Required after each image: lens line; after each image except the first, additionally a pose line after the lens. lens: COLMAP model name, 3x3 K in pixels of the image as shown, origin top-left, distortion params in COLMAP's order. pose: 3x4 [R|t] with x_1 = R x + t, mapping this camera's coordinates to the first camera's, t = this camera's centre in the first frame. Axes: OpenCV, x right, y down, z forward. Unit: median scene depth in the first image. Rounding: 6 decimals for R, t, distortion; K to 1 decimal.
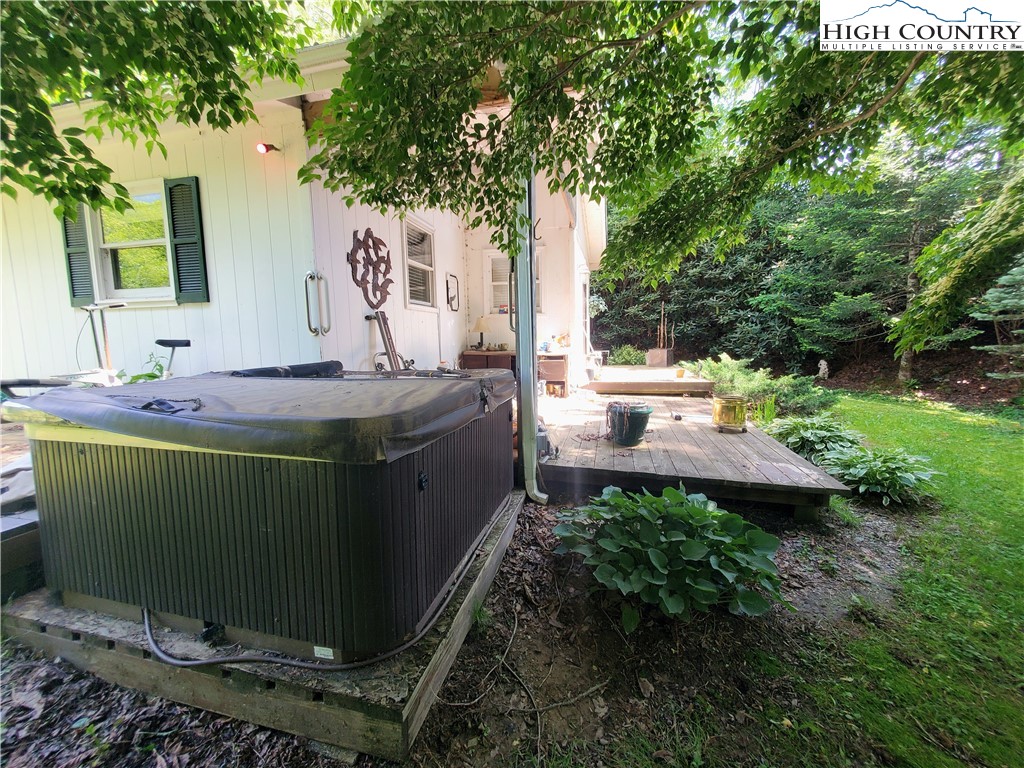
lens RADIAL K [[406.3, 0, 510.1], [0, 406.3, 380.1], [0, 0, 1]] dist [0.000991, -0.000176]
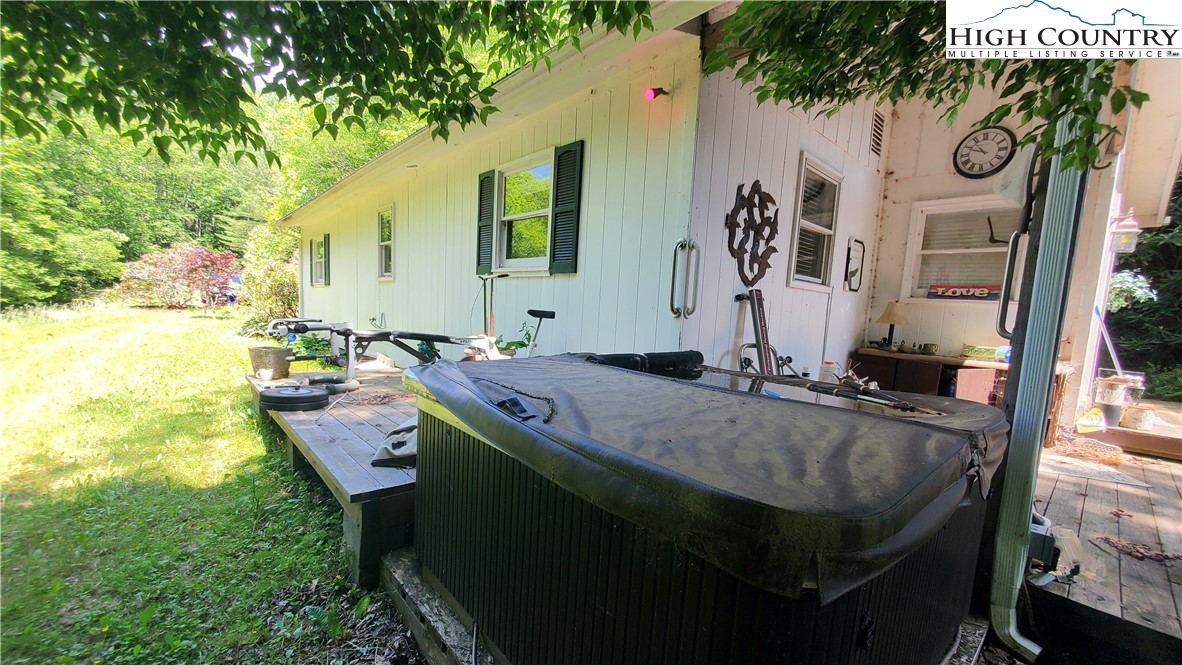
lens RADIAL K [[461.9, 0, 586.2], [0, 461.9, 364.1], [0, 0, 1]] dist [0.003964, 0.000060]
pose [[0.823042, 0.132064, -0.552414, -0.097401], [-0.129499, 0.990608, 0.043881, -0.031823], [0.553021, 0.035422, 0.832414, 0.123536]]
